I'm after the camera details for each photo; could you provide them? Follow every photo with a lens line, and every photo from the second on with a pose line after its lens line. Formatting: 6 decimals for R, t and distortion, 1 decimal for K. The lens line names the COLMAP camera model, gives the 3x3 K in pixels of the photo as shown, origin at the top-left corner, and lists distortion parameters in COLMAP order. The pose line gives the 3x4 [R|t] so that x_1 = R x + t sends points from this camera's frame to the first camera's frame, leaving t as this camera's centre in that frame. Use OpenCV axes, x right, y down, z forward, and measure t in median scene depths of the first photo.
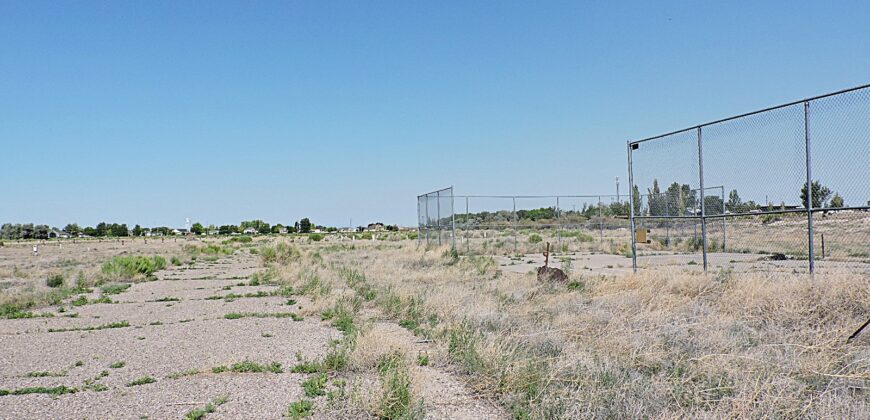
lens RADIAL K [[620.7, 0, 435.0], [0, 620.7, 210.0], [0, 0, 1]] dist [-0.019736, 0.010098]
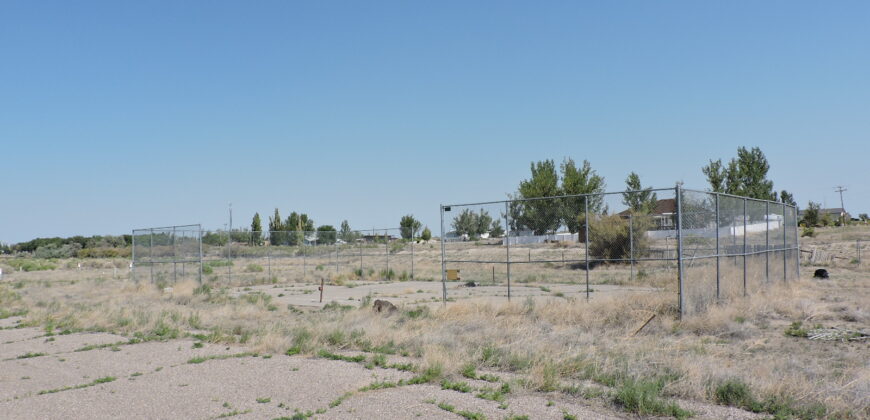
lens RADIAL K [[620.7, 0, 435.0], [0, 620.7, 210.0], [0, 0, 1]] dist [-0.019736, 0.010098]
pose [[0.818589, 0.037908, 0.573127, -0.024707], [-0.013813, 0.998830, -0.046335, -0.001871], [-0.574213, 0.030013, 0.818156, -0.005340]]
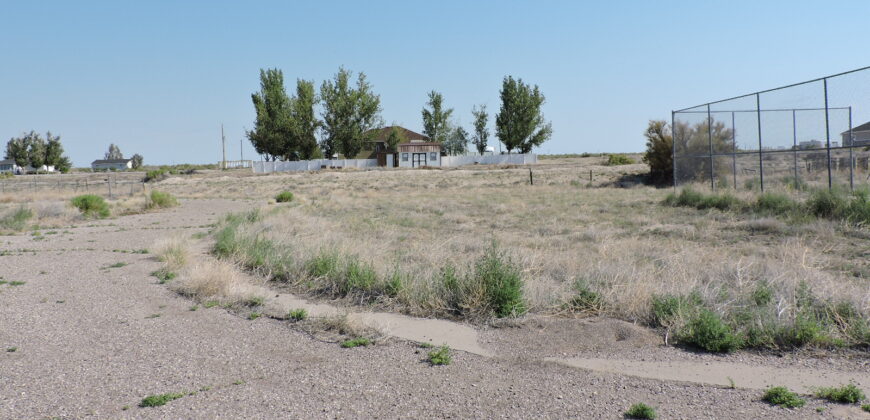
lens RADIAL K [[620.7, 0, 435.0], [0, 620.7, 210.0], [0, 0, 1]] dist [-0.019736, 0.010098]
pose [[0.199586, -0.036669, 0.979194, -0.038448], [-0.013940, 0.999092, 0.040255, 0.006653], [-0.979781, -0.021684, 0.198894, 0.157370]]
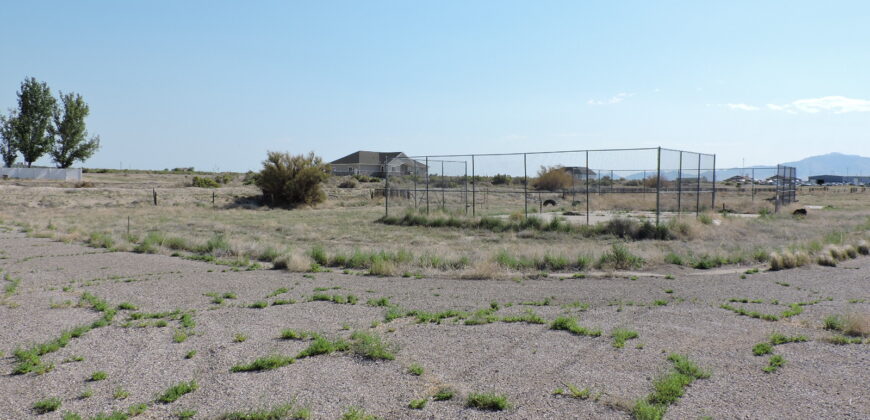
lens RADIAL K [[621.0, 0, 435.0], [0, 621.0, 210.0], [0, 0, 1]] dist [-0.024505, 0.005513]
pose [[-0.578578, -0.009515, 0.815571, -0.049705], [-0.026554, 0.999622, -0.007175, 0.006744], [-0.815194, -0.025808, -0.578612, 0.202049]]
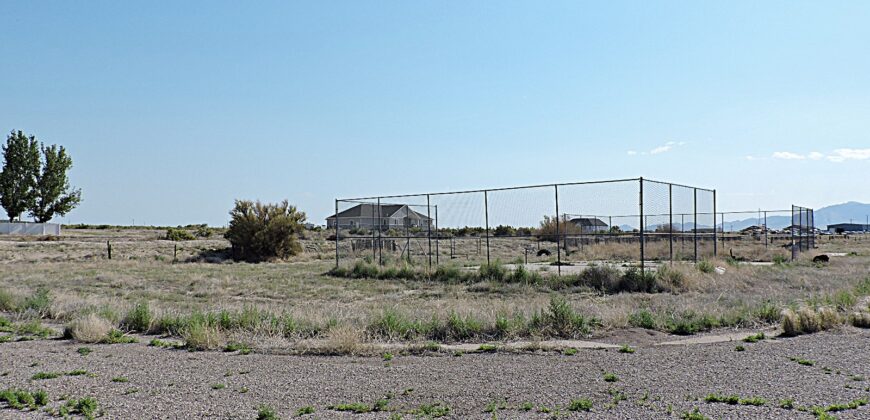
lens RADIAL K [[620.7, 0, 435.0], [0, 620.7, 210.0], [0, 0, 1]] dist [-0.019736, 0.010098]
pose [[-0.560559, 0.068235, 0.825299, -0.042334], [-0.017042, 0.995438, -0.093877, 0.007166], [-0.827939, -0.066688, -0.556839, 0.185705]]
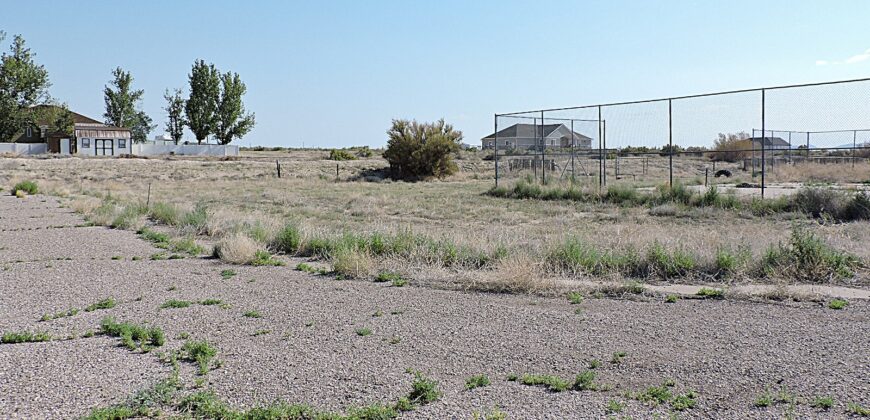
lens RADIAL K [[621.0, 0, 435.0], [0, 621.0, 210.0], [0, 0, 1]] dist [-0.024505, 0.005513]
pose [[-0.341340, -0.045067, 0.938859, -0.035633], [-0.027151, 0.998906, 0.038078, 0.007414], [-0.939548, -0.012494, -0.342190, 0.183334]]
